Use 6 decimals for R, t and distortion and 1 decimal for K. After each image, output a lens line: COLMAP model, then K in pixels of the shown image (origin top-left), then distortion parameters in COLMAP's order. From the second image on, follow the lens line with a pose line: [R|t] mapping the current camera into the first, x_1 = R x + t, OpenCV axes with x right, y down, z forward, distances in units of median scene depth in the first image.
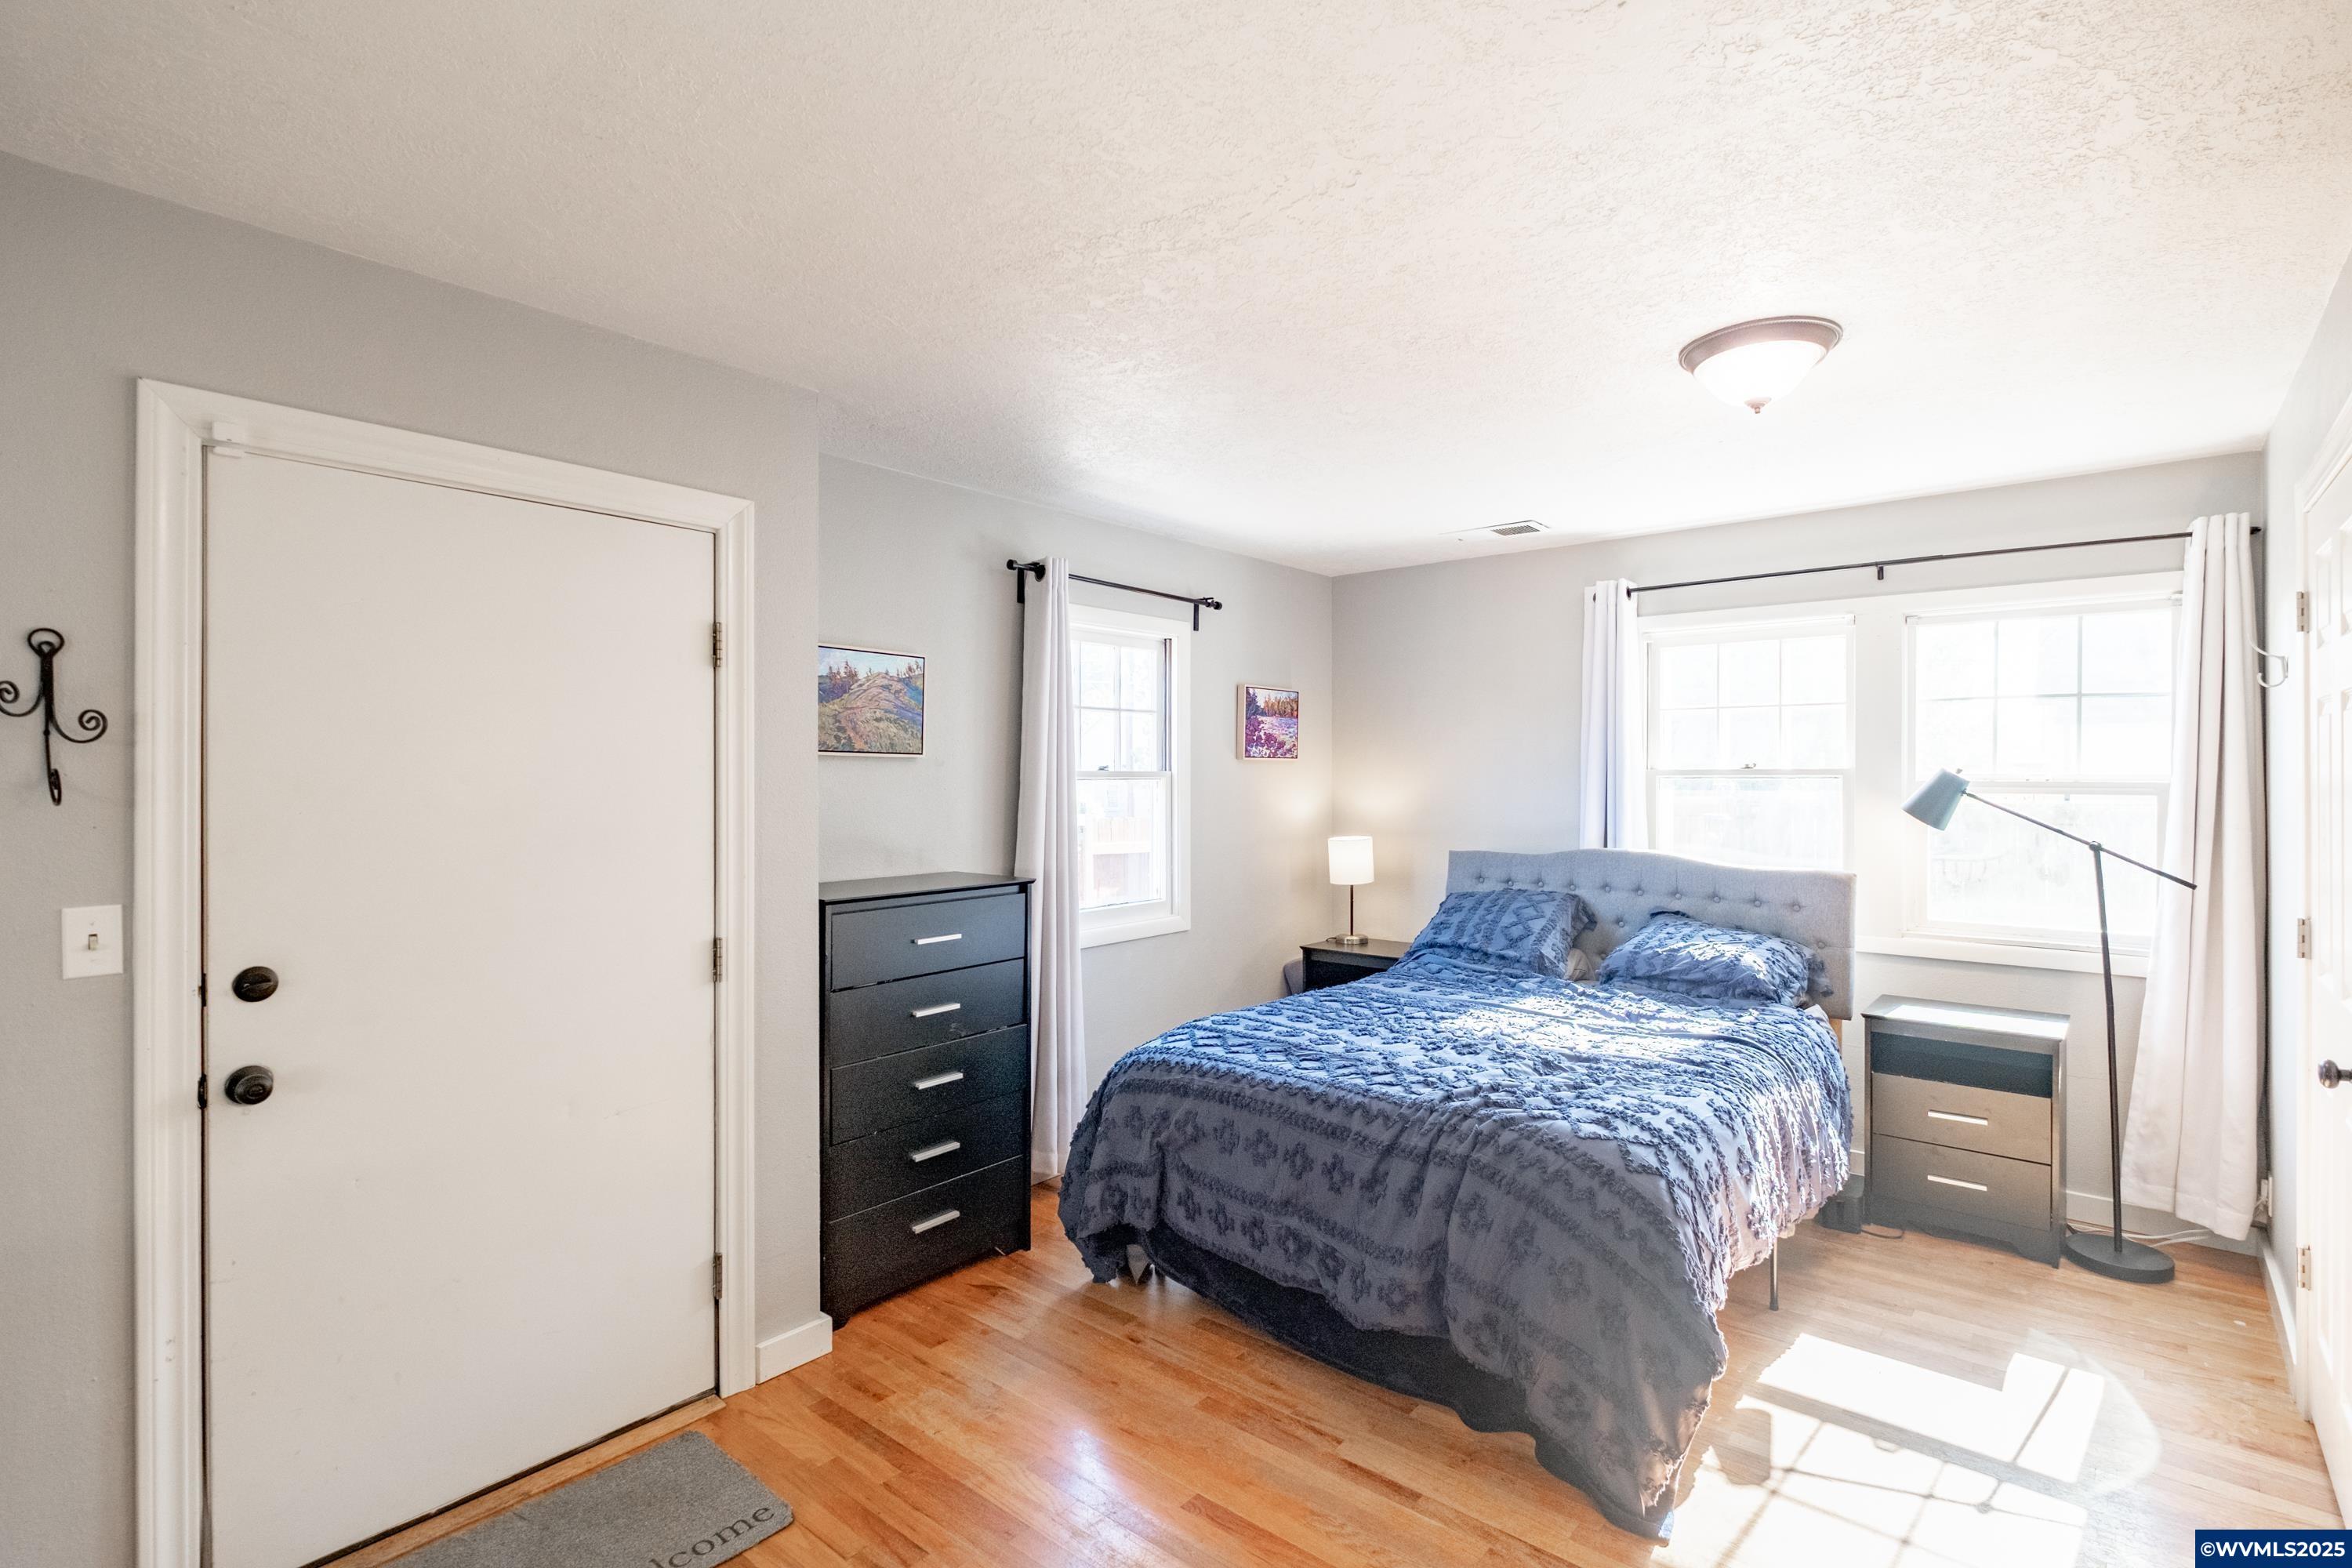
lens RADIAL K [[1117.4, 0, 1179.3], [0, 1117.4, 777.7], [0, 0, 1]] dist [0.001172, -0.000235]
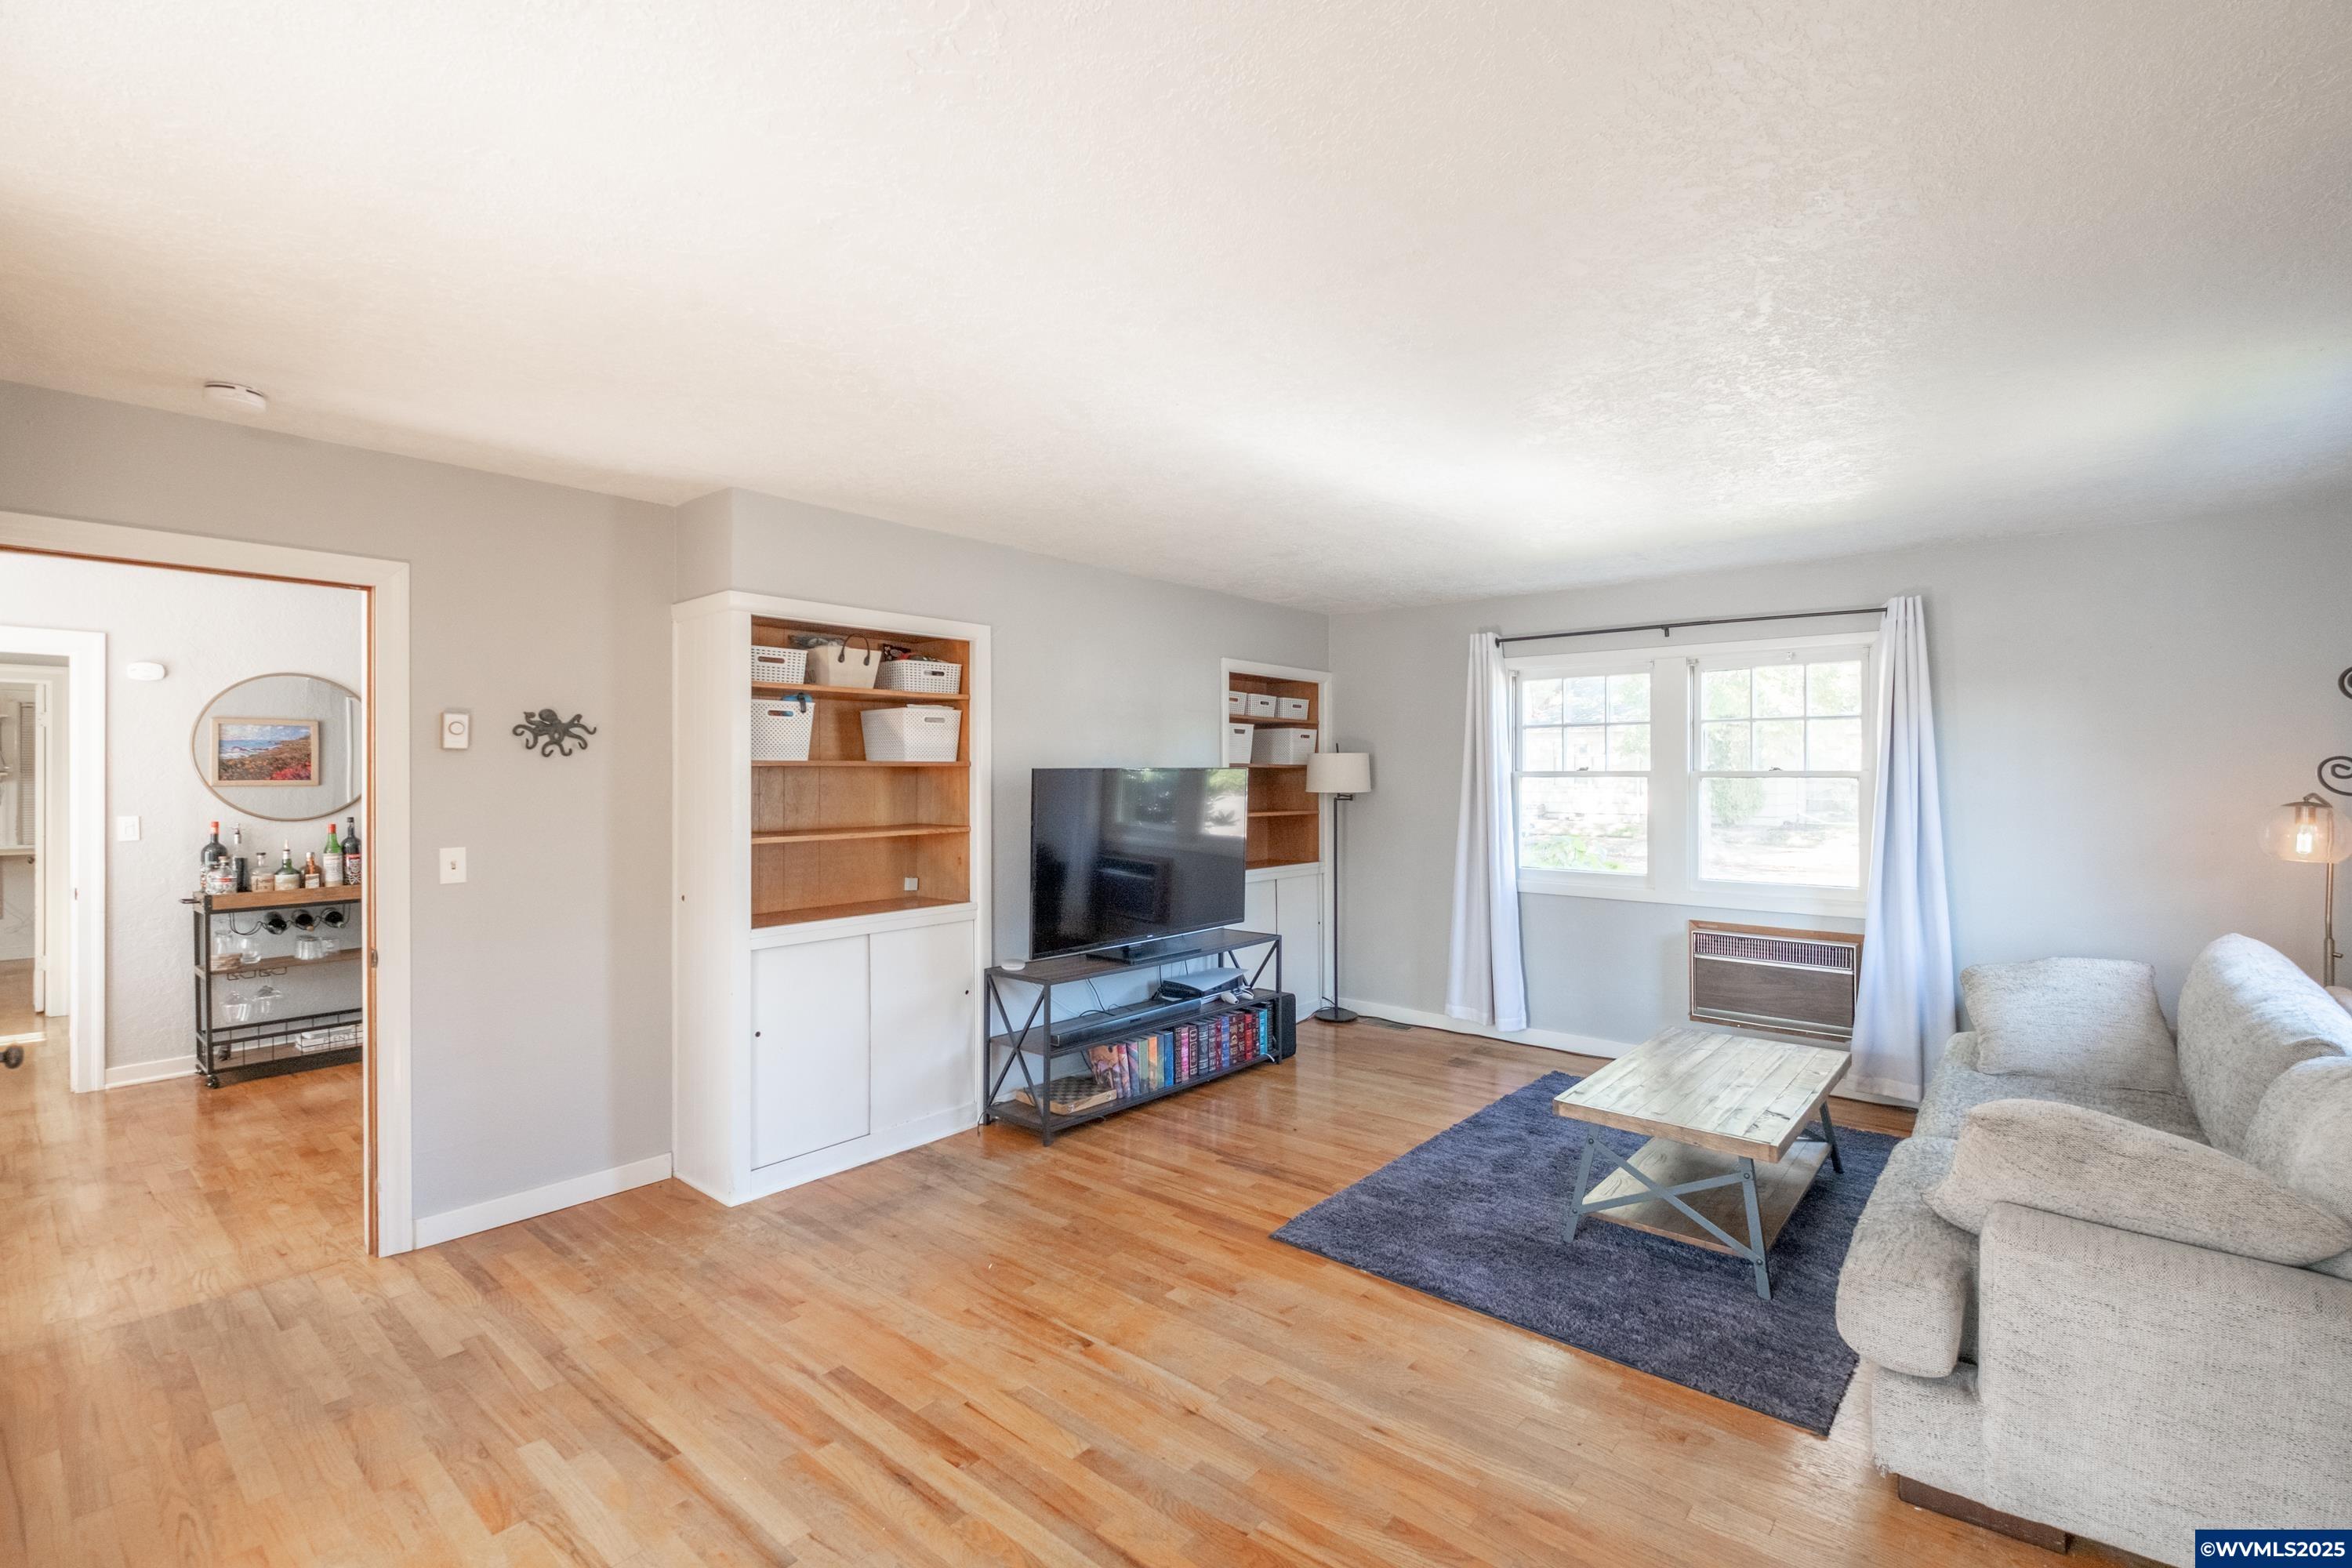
lens RADIAL K [[1037.3, 0, 1176.2], [0, 1037.3, 774.5], [0, 0, 1]] dist [0.002128, -0.000292]
pose [[-0.999829, 0.002847, 0.018265, 1.540404], [0.002848, 0.999996, 0.000007, -0.047244], [-0.018265, 0.000059, -0.999833, 2.815492]]
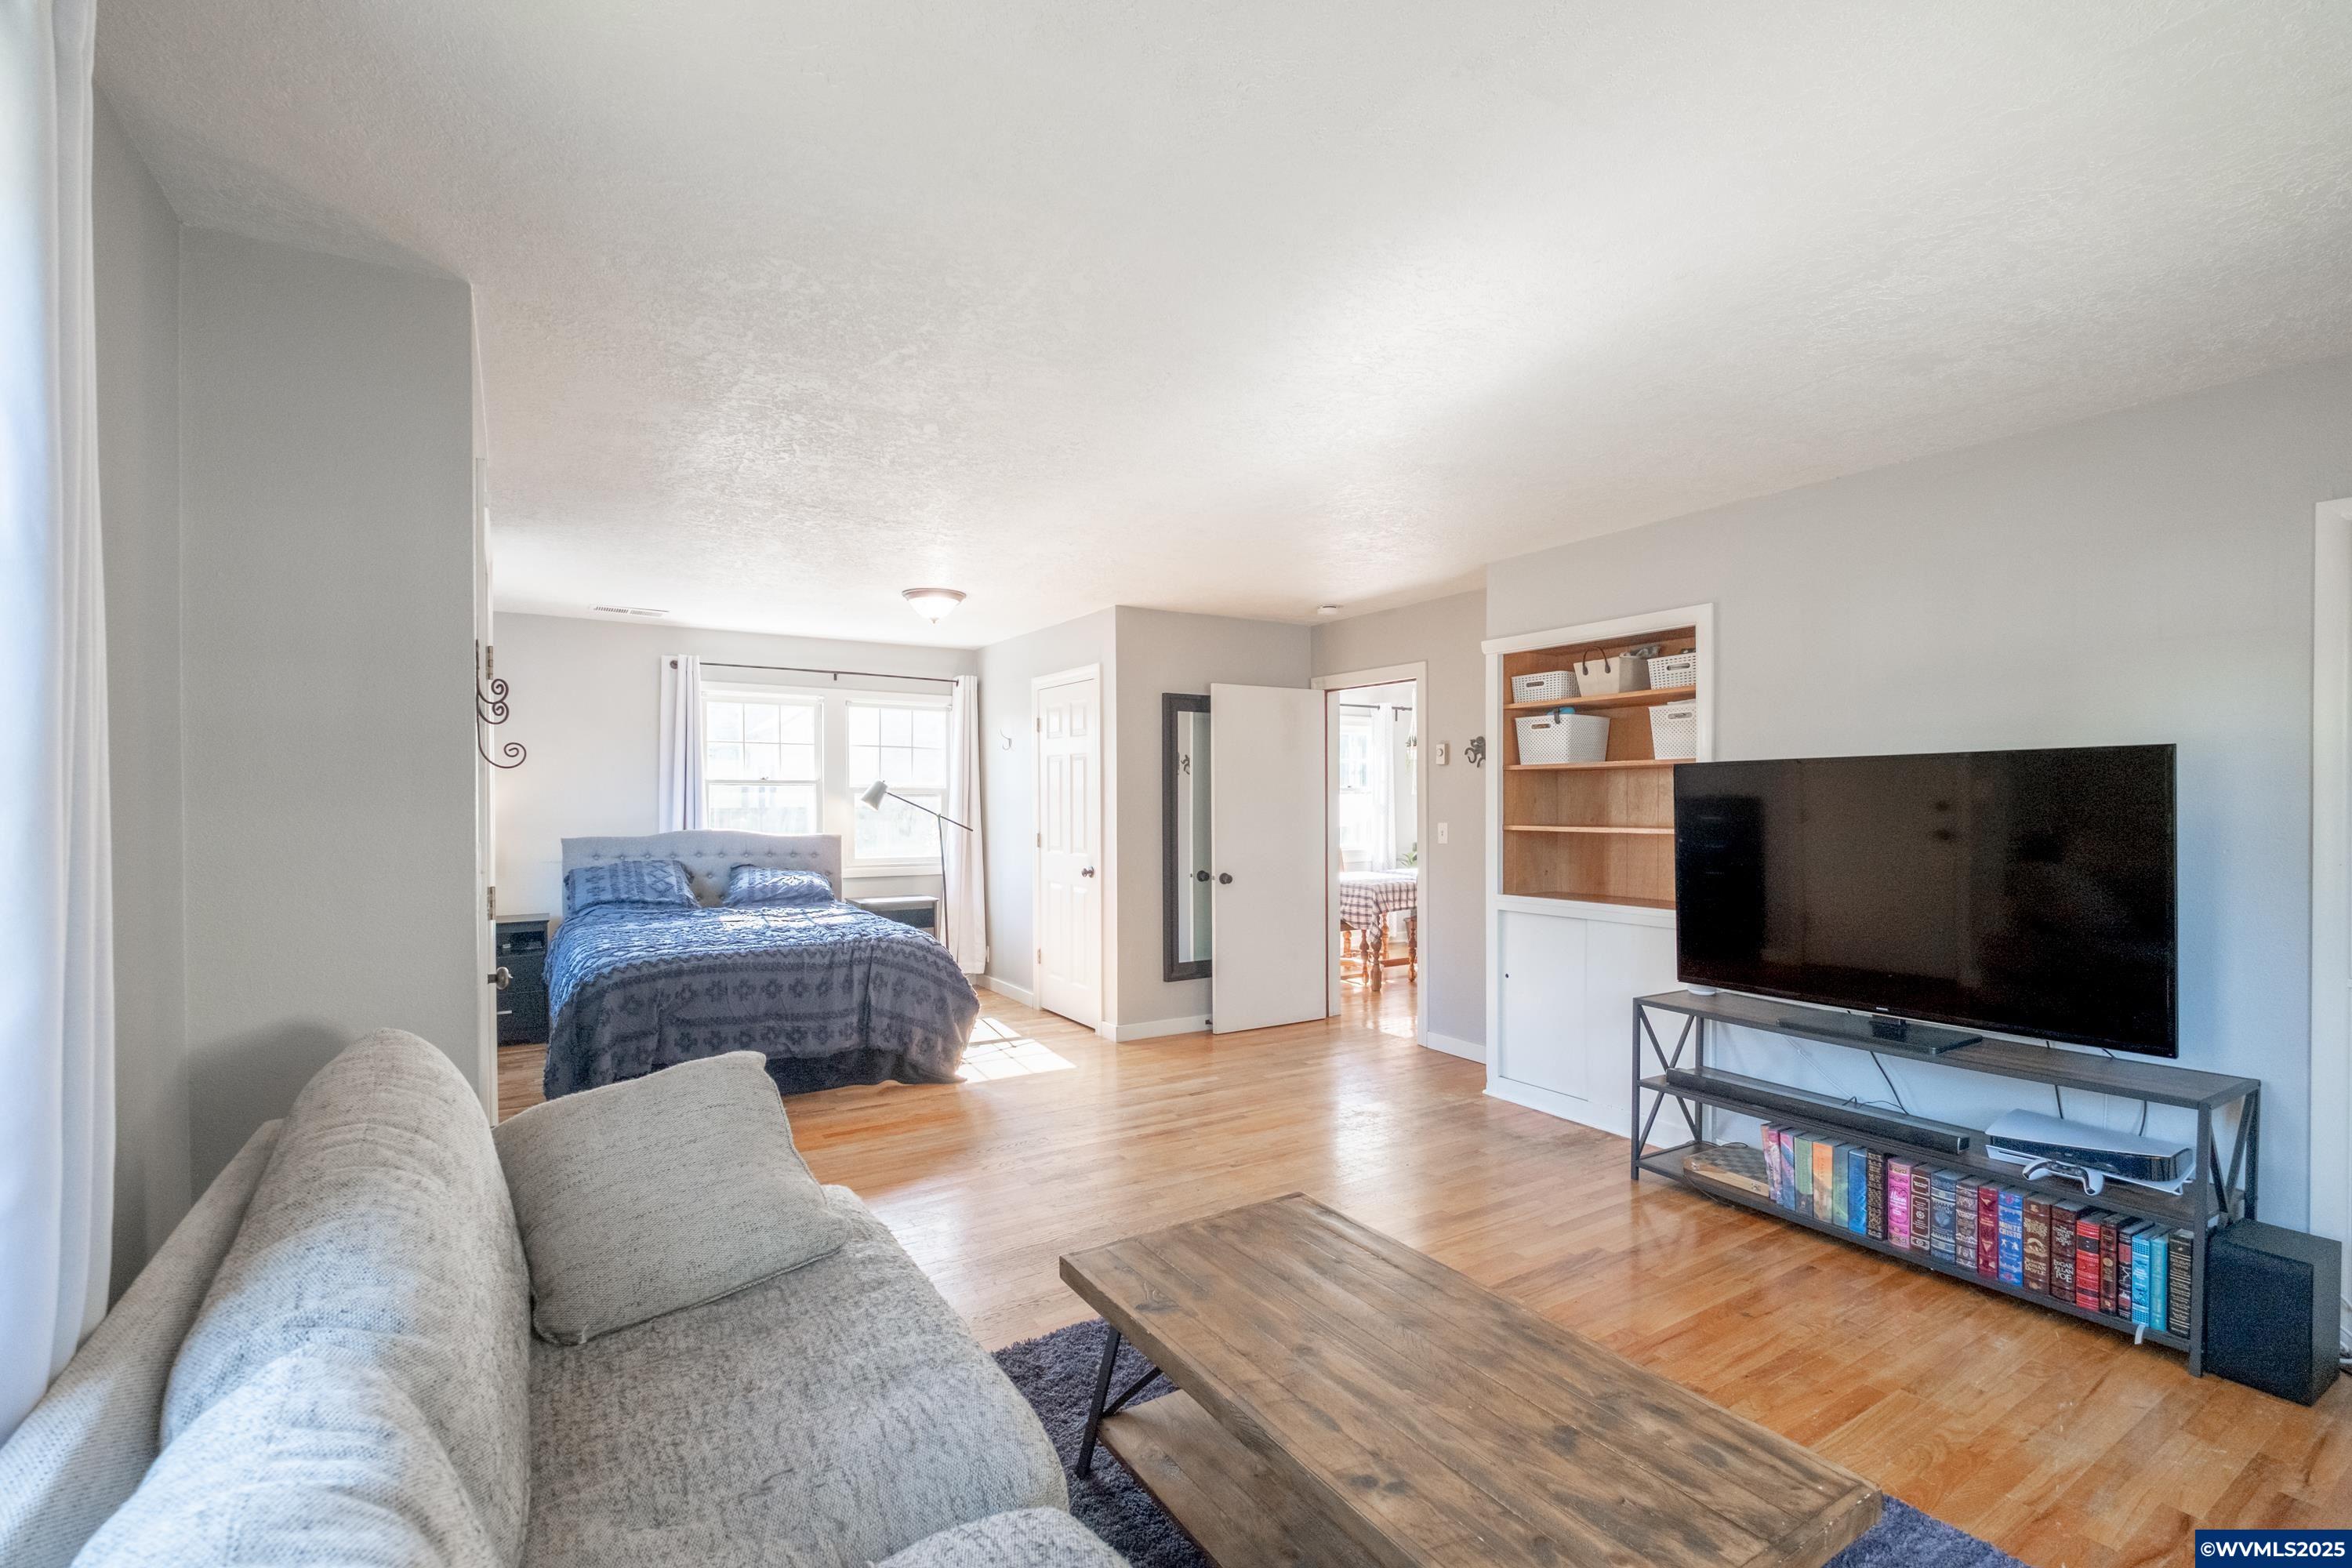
lens RADIAL K [[1037.3, 0, 1178.6], [0, 1037.3, 799.8], [0, 0, 1]] dist [0.002128, -0.000292]
pose [[0.316929, 0.000489, 0.948449, -1.219247], [0.001527, 0.999998, -0.001026, 0.037667], [-0.948448, 0.001774, 0.316928, -0.149647]]
